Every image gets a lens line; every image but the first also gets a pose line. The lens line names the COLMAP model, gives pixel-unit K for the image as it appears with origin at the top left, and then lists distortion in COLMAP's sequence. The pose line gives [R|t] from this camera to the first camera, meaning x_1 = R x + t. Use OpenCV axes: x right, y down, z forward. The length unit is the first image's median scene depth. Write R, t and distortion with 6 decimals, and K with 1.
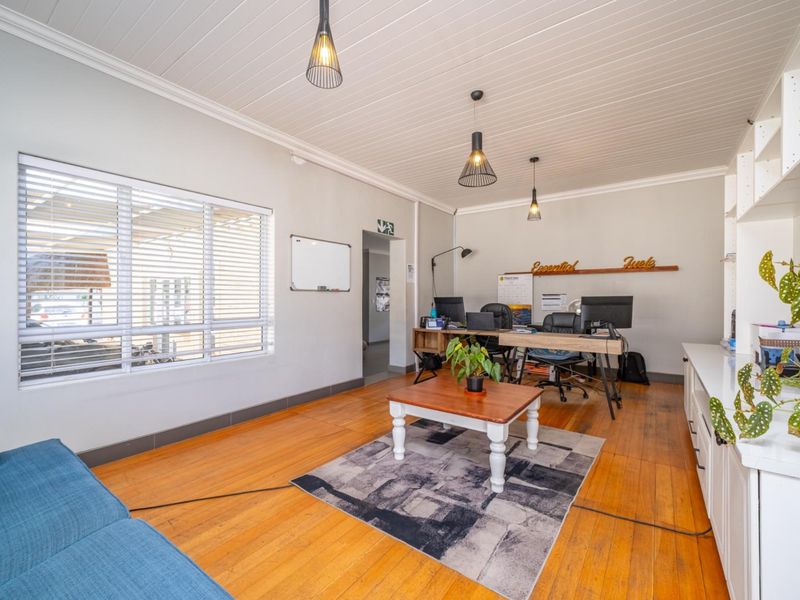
lens RADIAL K [[355.9, 0, 398.7], [0, 355.9, 299.7], [0, 0, 1]] dist [-0.001640, 0.001379]
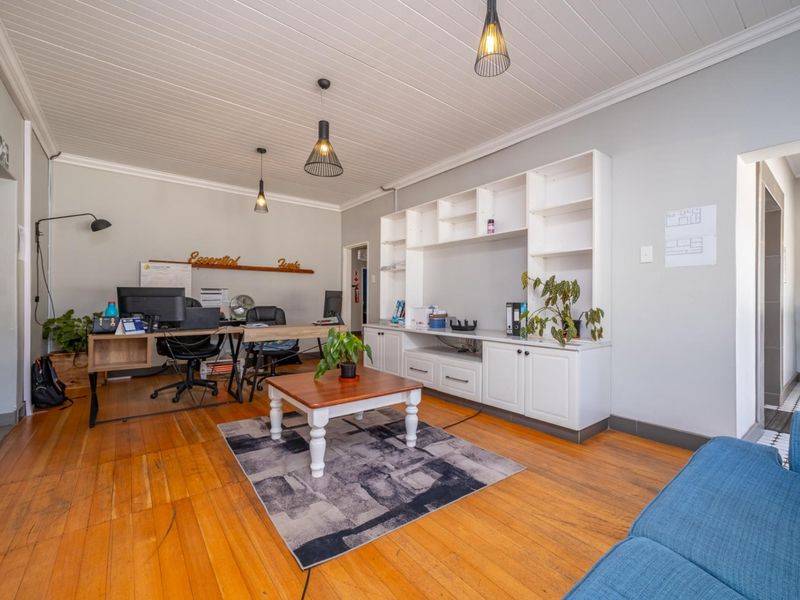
lens RADIAL K [[355.9, 0, 406.1], [0, 355.9, 300.4], [0, 0, 1]] dist [-0.001640, 0.001379]
pose [[0.267297, 0.000484, 0.963614, -0.815570], [-0.003026, 0.999995, 0.000337, 0.033011], [-0.963609, -0.003007, 0.267298, 0.622231]]
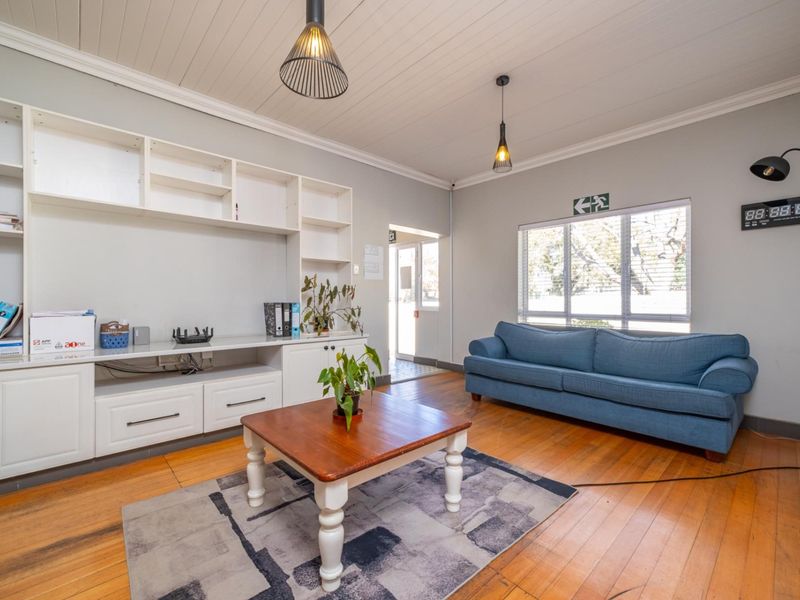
lens RADIAL K [[355.9, 0, 399.7], [0, 355.9, 298.0], [0, 0, 1]] dist [-0.001640, 0.001379]
pose [[-0.980554, -0.003259, 0.196223, -0.035003], [-0.003408, 0.999994, -0.000426, 0.020844], [-0.196220, -0.001087, -0.980559, 1.871501]]
